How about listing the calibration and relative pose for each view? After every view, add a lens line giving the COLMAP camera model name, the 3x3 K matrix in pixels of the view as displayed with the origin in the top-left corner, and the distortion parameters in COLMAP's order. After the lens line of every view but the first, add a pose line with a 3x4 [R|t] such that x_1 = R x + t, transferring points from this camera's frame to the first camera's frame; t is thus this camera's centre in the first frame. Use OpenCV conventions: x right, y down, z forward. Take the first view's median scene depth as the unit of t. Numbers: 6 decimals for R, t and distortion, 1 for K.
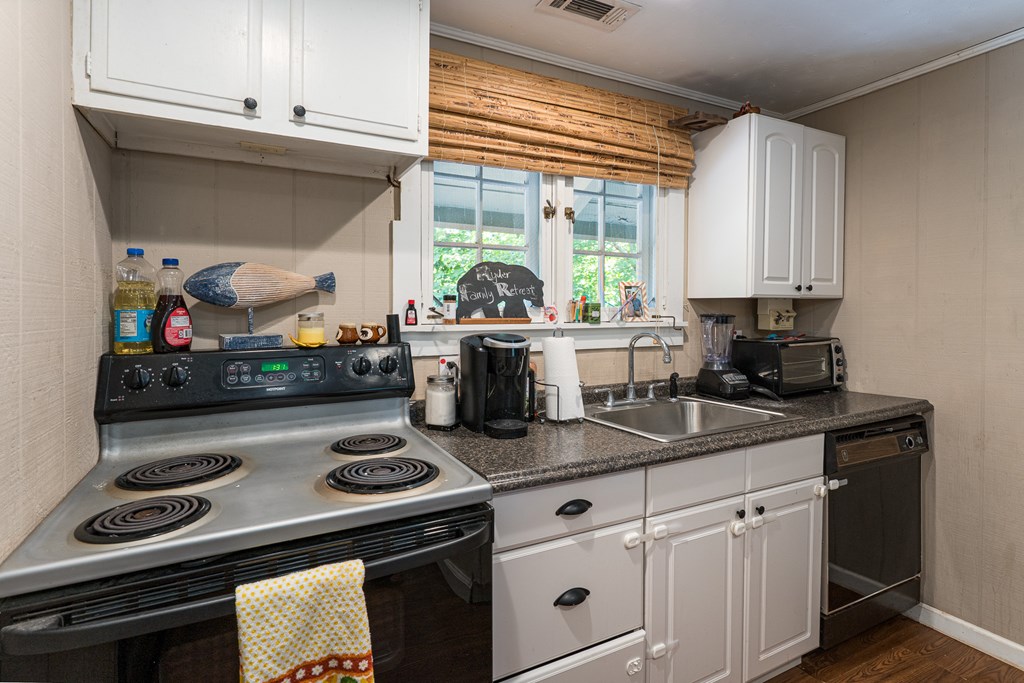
lens RADIAL K [[473.6, 0, 516.4], [0, 473.6, 312.8], [0, 0, 1]] dist [-0.003604, 0.001576]
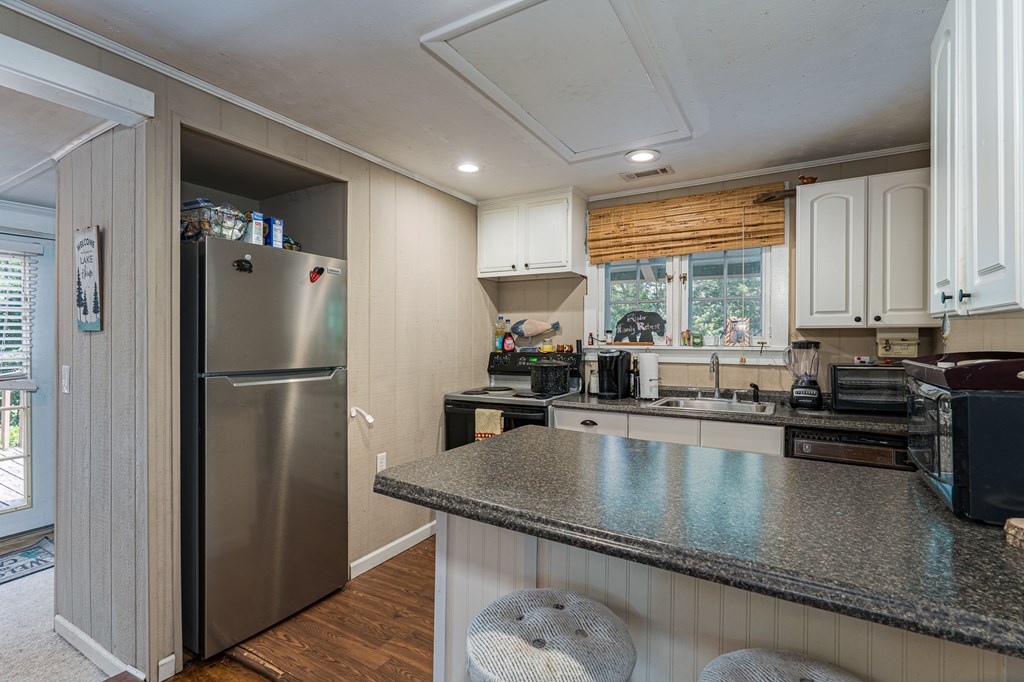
lens RADIAL K [[473.6, 0, 510.0], [0, 473.6, 339.1], [0, 0, 1]] dist [-0.003604, 0.001576]
pose [[0.528827, 0.001390, -0.848729, 1.290012], [-0.009720, 0.999943, -0.004419, 0.012077], [0.848674, 0.010587, 0.528810, -0.376687]]
